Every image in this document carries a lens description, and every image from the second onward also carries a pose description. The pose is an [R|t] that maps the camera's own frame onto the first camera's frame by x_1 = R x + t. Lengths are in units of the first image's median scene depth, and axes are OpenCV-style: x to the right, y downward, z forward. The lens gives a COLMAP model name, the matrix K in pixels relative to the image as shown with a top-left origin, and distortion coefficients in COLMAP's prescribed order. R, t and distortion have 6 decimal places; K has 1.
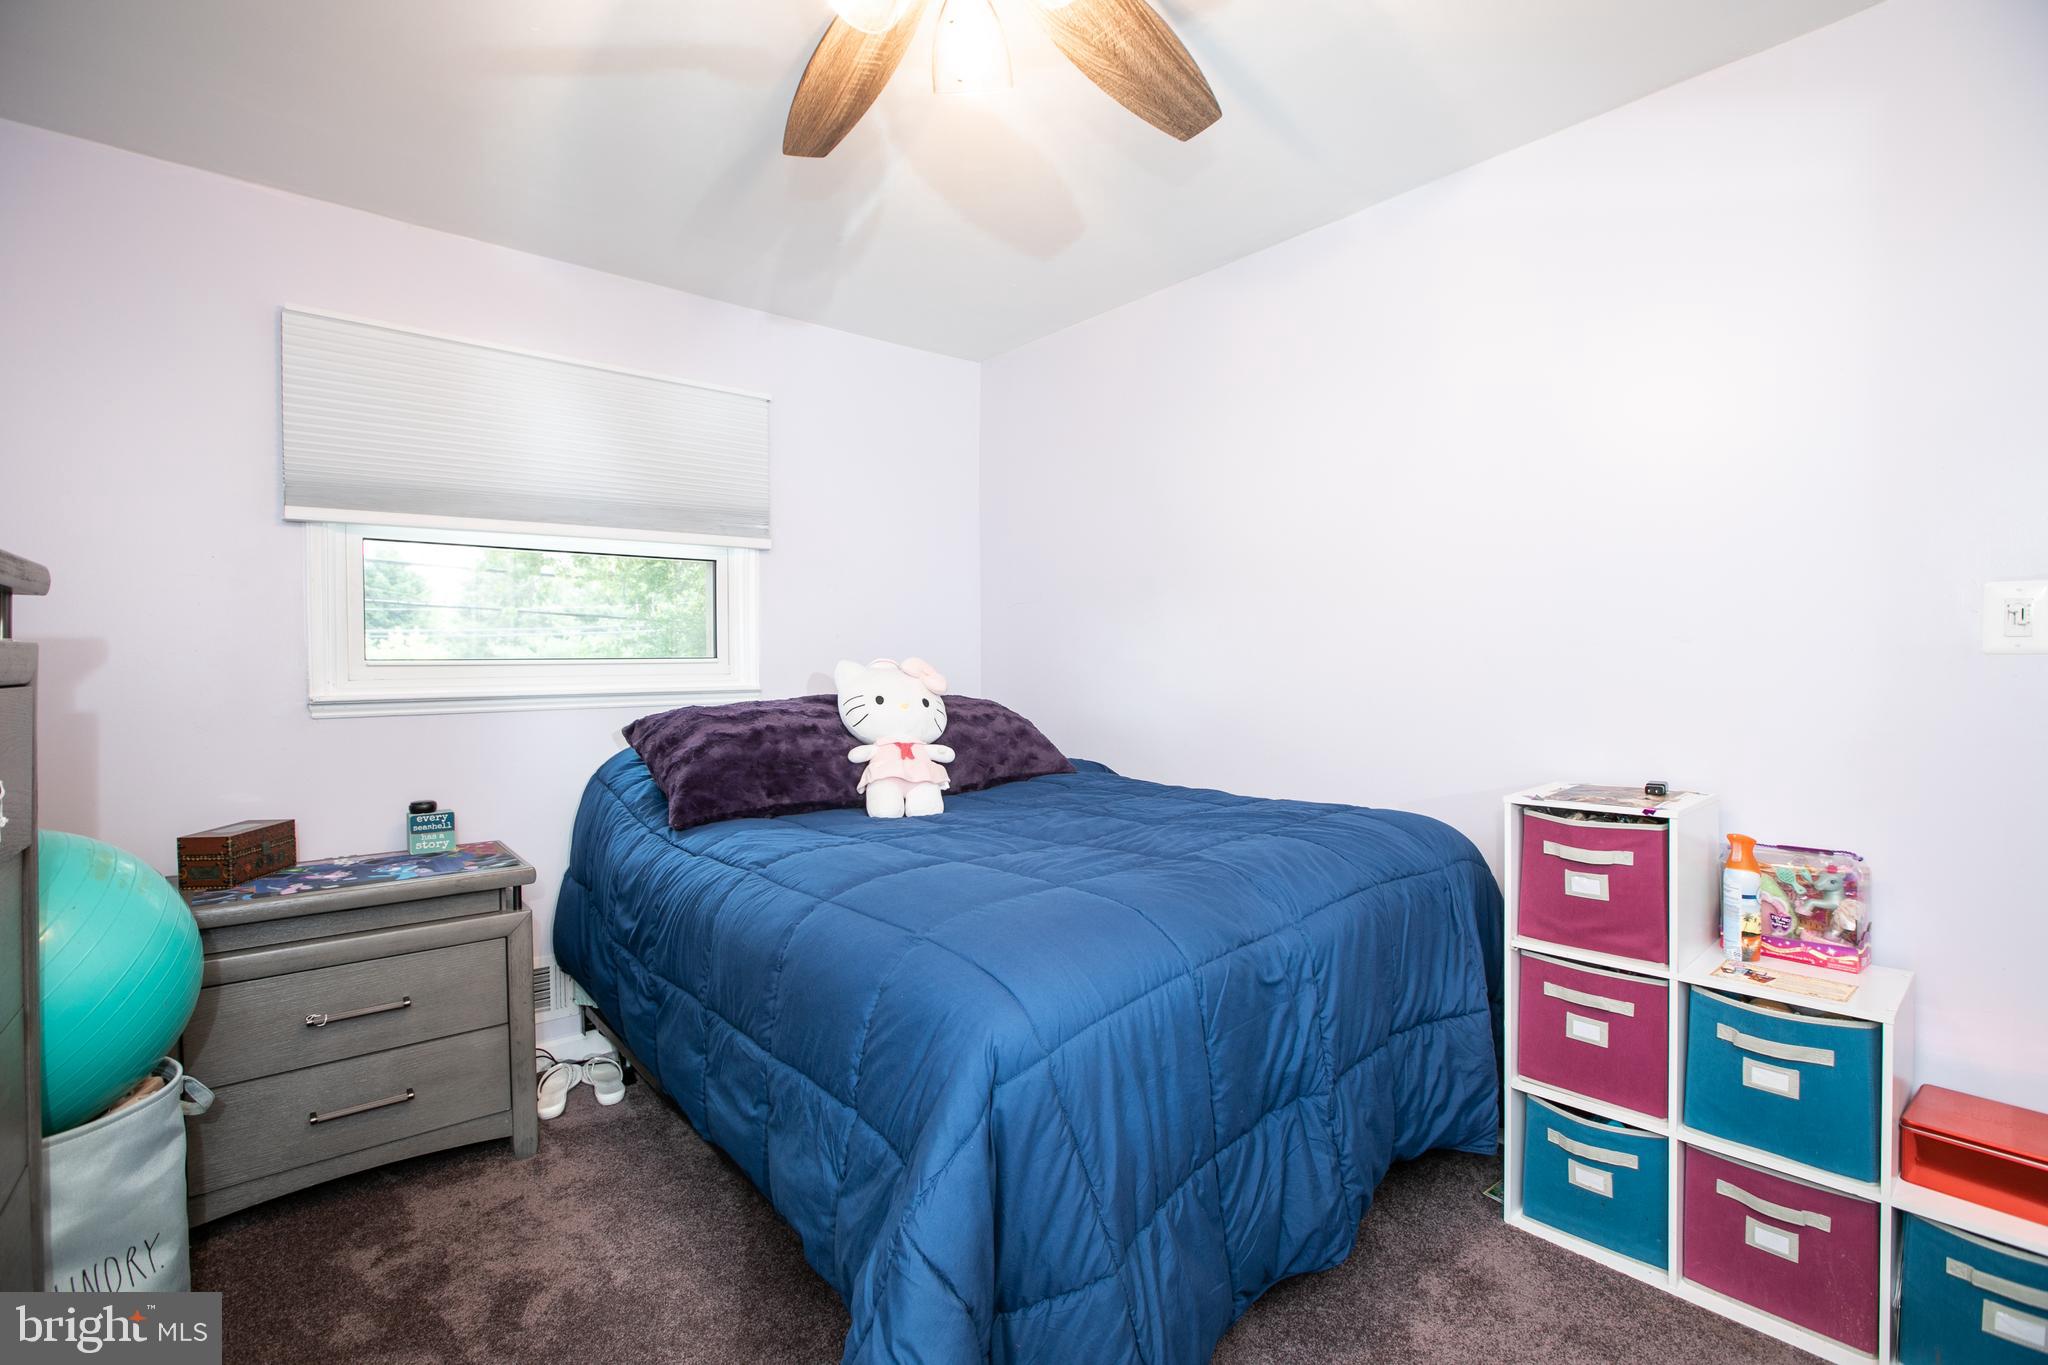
lens RADIAL K [[934.8, 0, 1024.0], [0, 934.8, 682.5], [0, 0, 1]] dist [-0.045932, 0.000166]
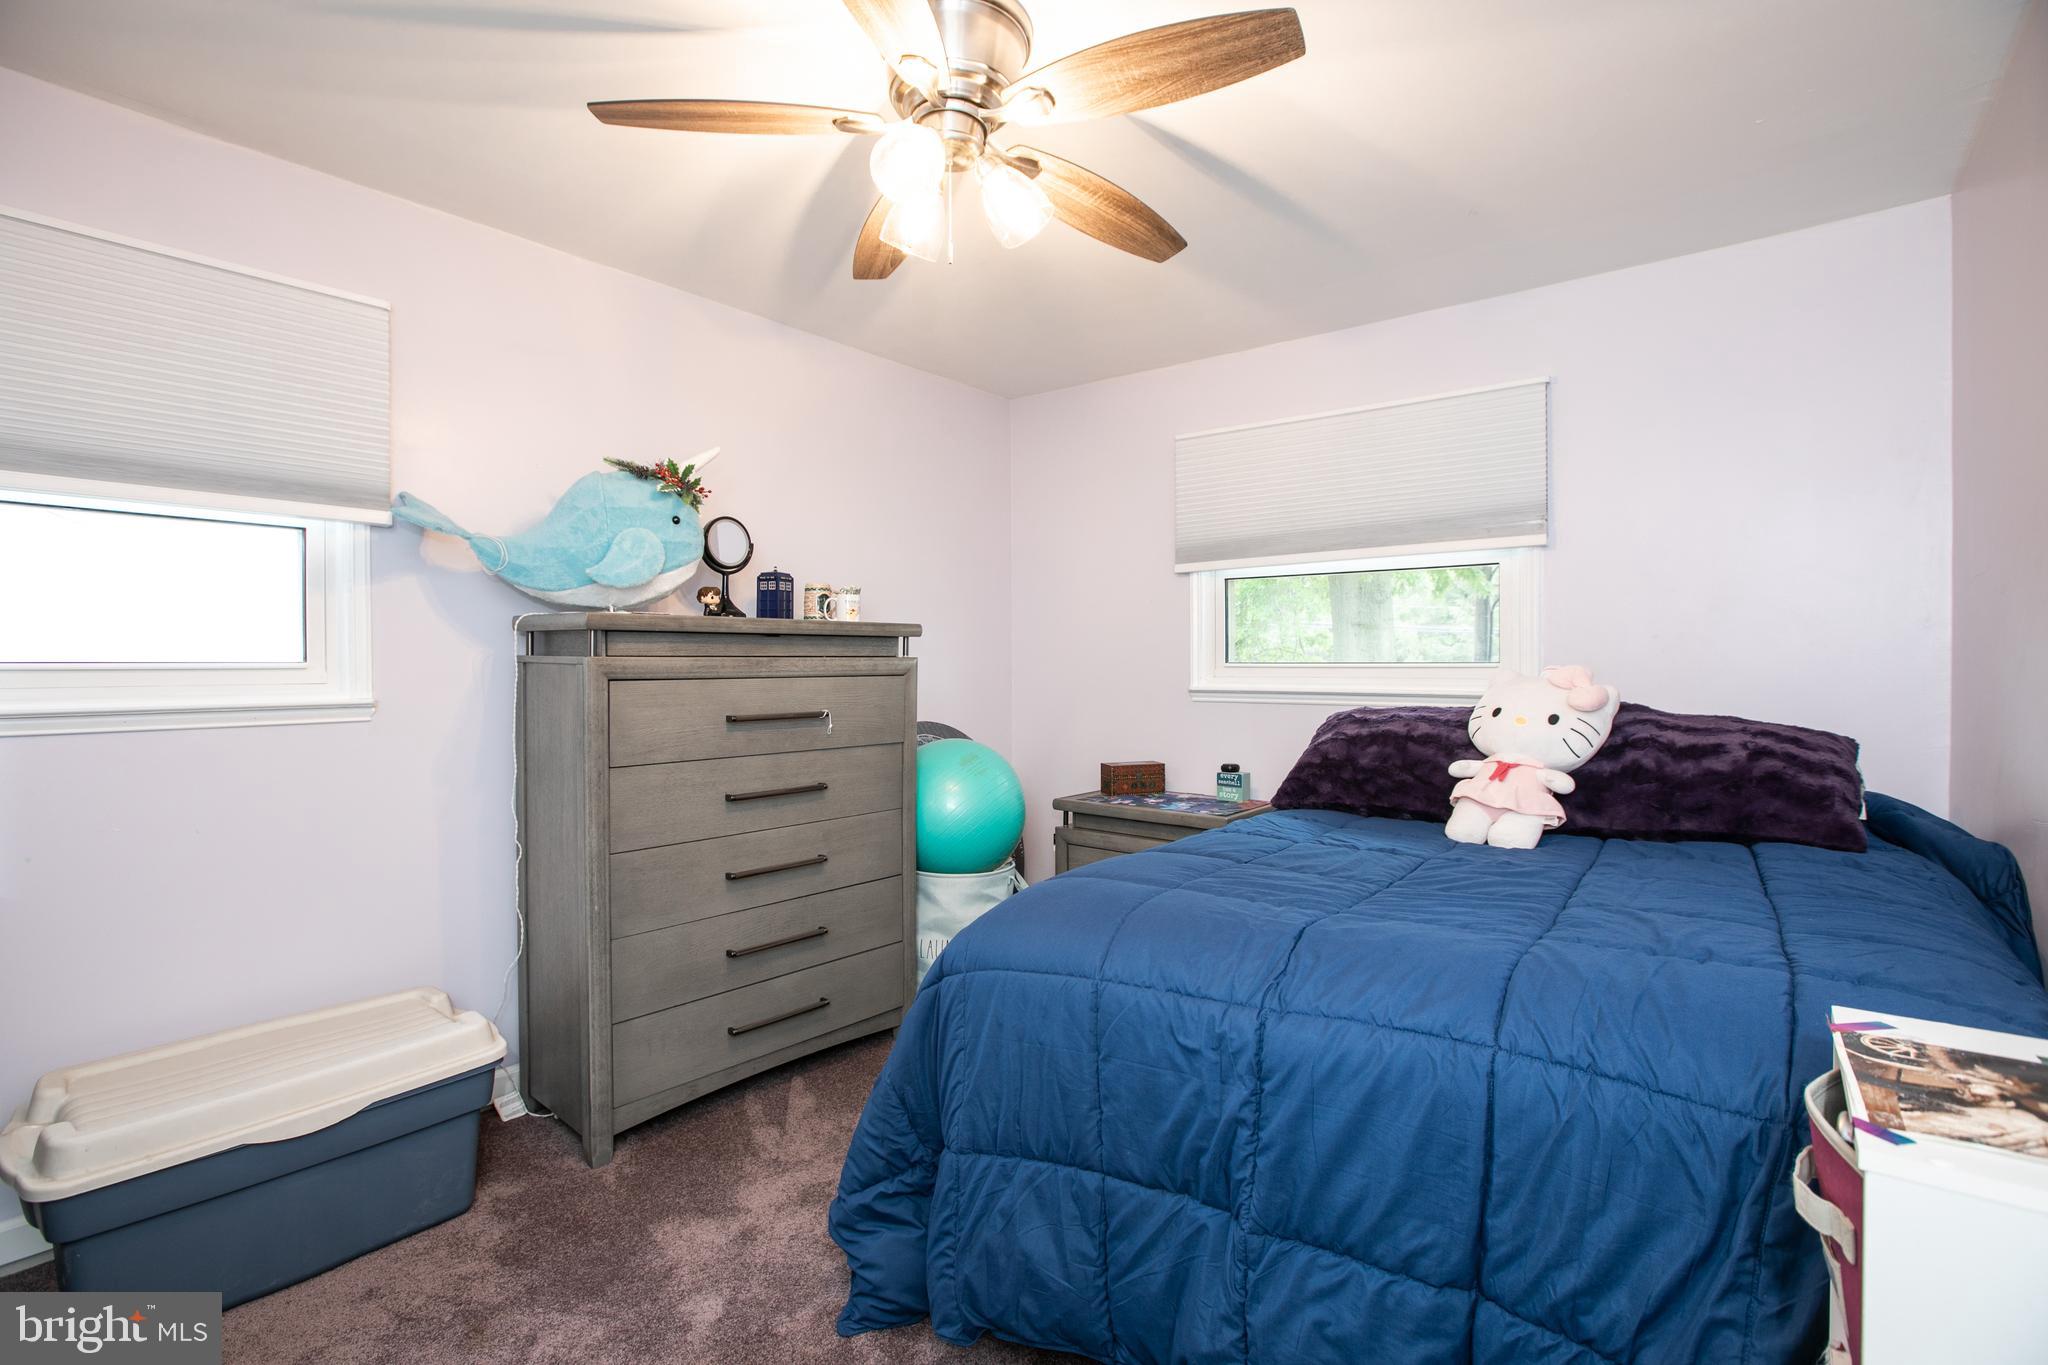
lens RADIAL K [[934.8, 0, 1024.0], [0, 934.8, 682.5], [0, 0, 1]] dist [-0.045932, 0.000166]
pose [[0.157707, 0.027613, -0.987100, 0.721547], [-0.022608, 0.999448, 0.024346, -0.023450], [0.987227, 0.018477, 0.158245, 0.467022]]
